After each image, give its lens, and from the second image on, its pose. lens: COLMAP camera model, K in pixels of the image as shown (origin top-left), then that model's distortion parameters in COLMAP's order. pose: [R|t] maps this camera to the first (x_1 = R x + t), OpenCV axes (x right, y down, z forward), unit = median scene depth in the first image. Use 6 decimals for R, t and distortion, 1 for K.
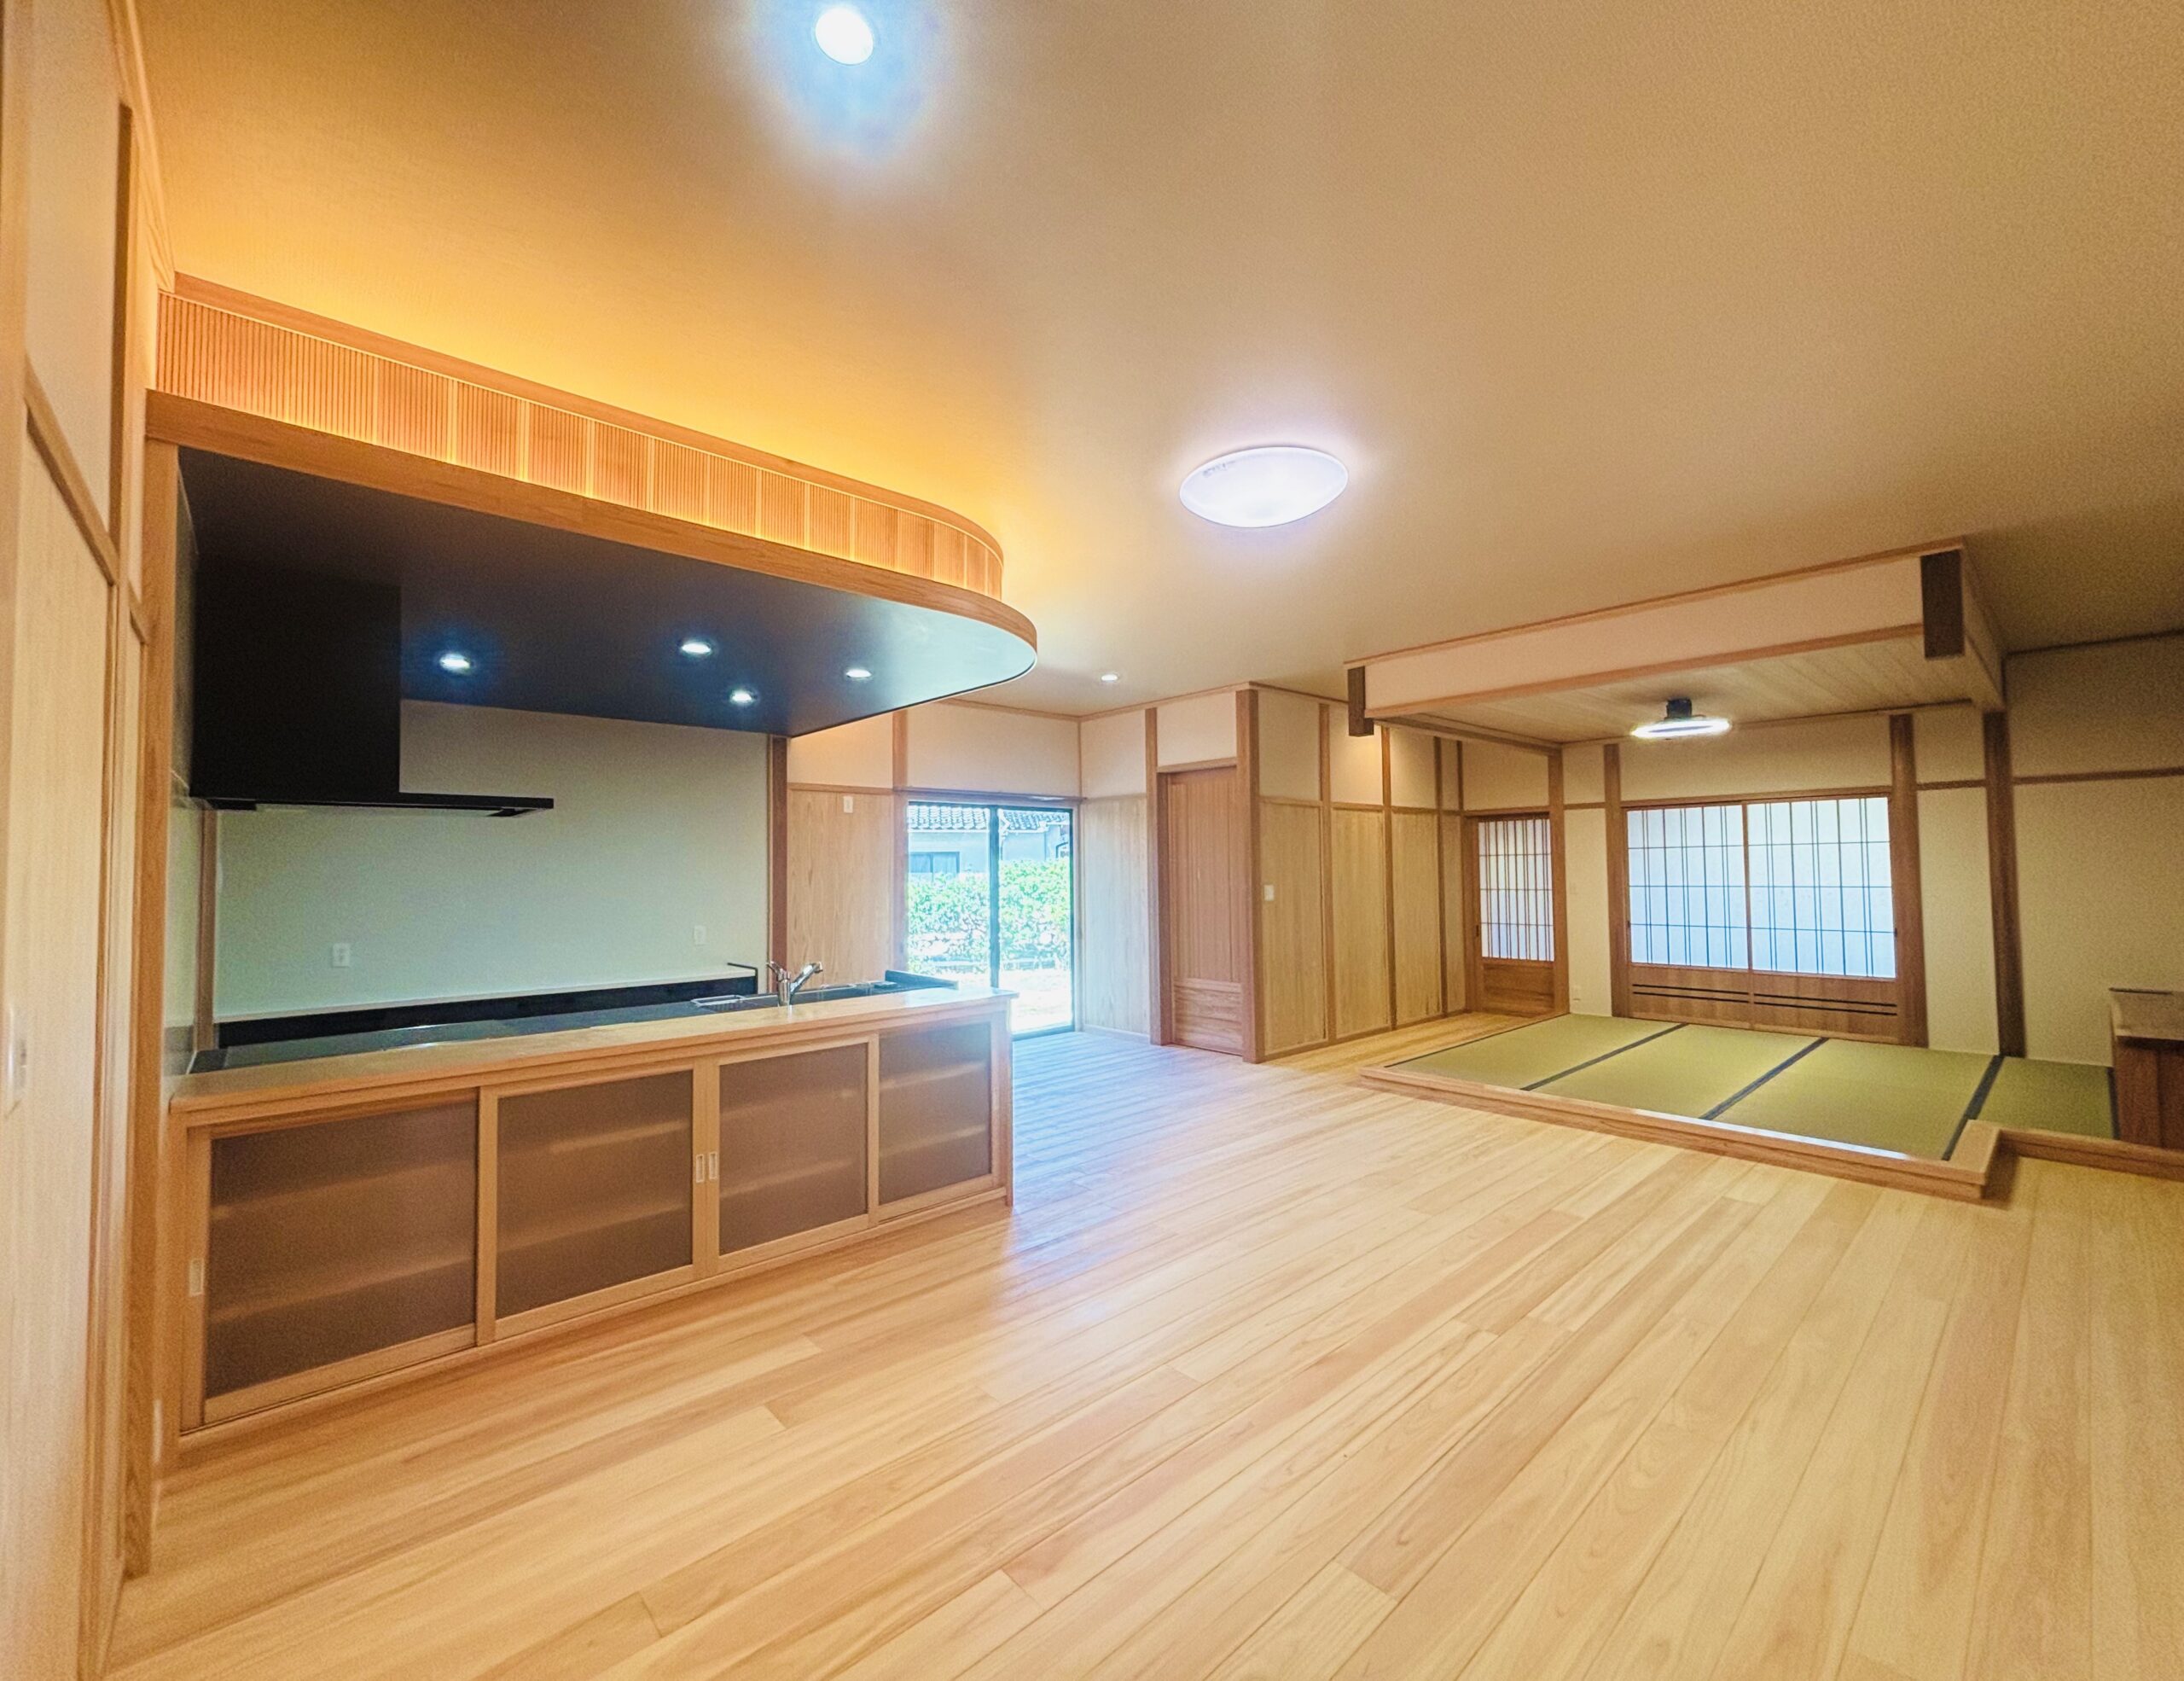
lens RADIAL K [[913.6, 0, 1092.0], [0, 913.6, 840.5], [0, 0, 1]] dist [-0.000022, -0.000004]
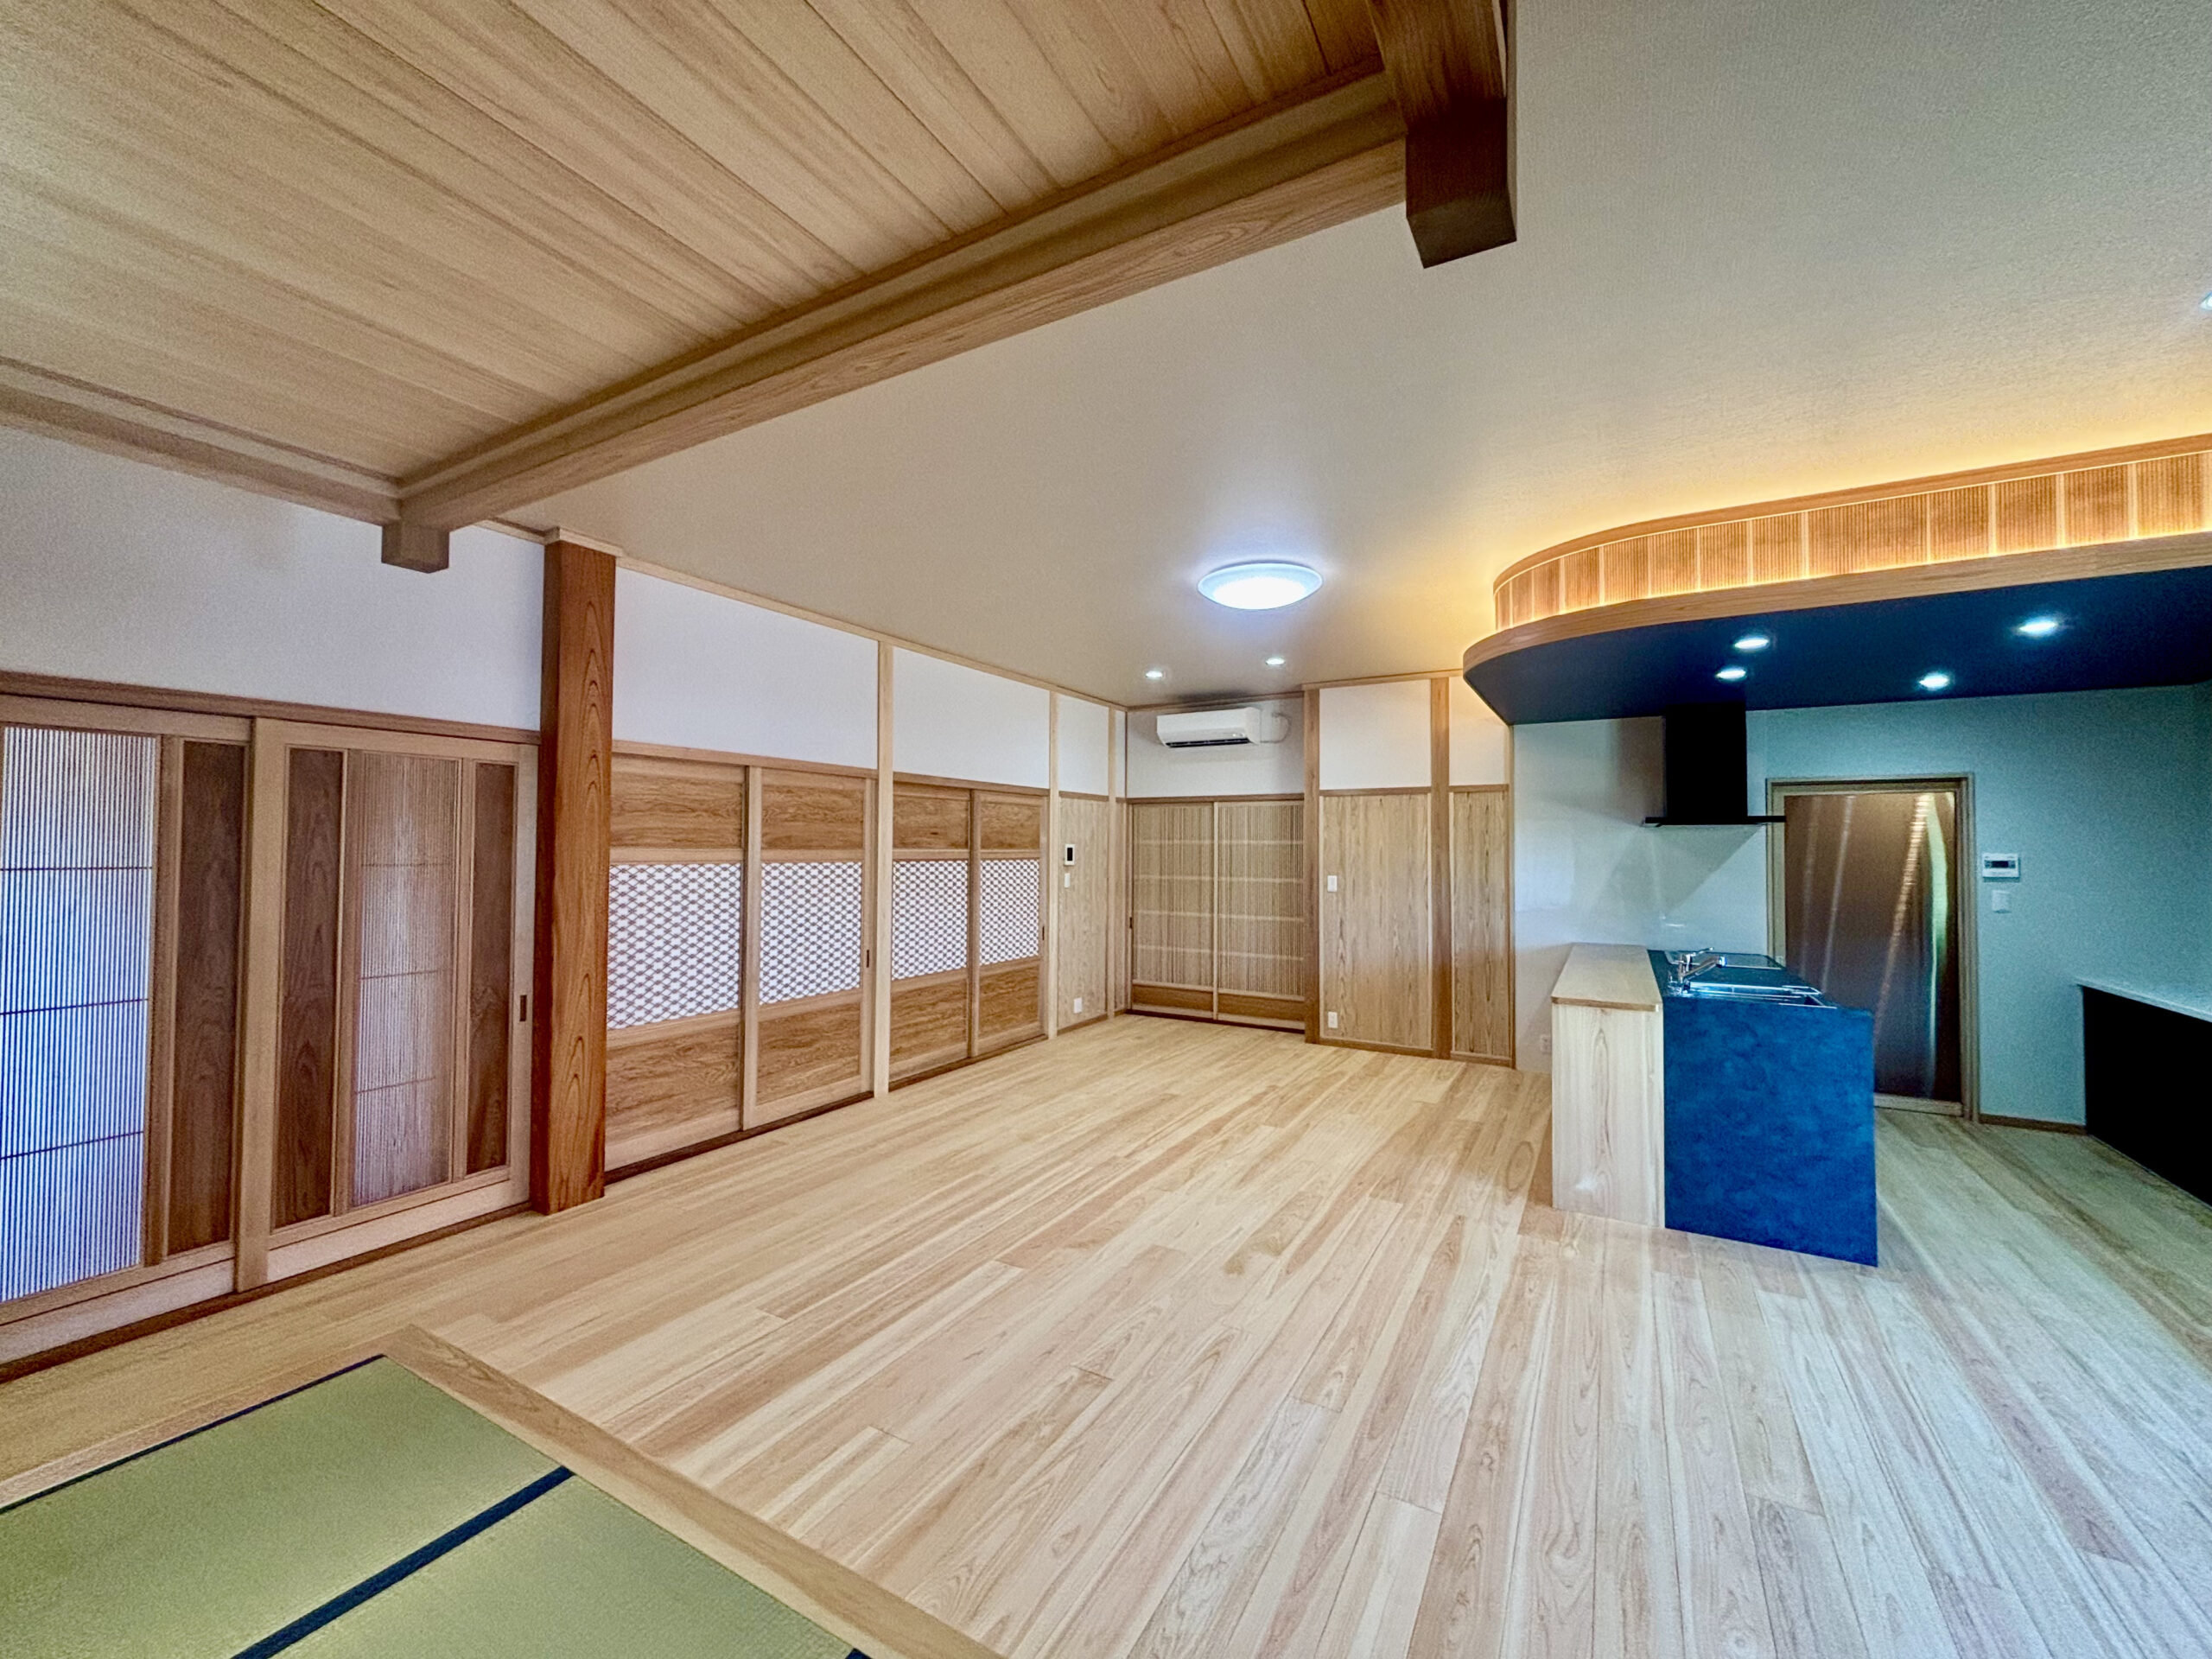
lens RADIAL K [[893.0, 0, 1106.0], [0, 893.0, 829.5], [0, 0, 1]] dist [-0.000338, 0.000000]
pose [[-0.953410, 0.004261, -0.301647, 0.608508], [0.021885, 0.998243, -0.055071, 0.030618], [0.300882, -0.059107, -0.951828, 1.651962]]
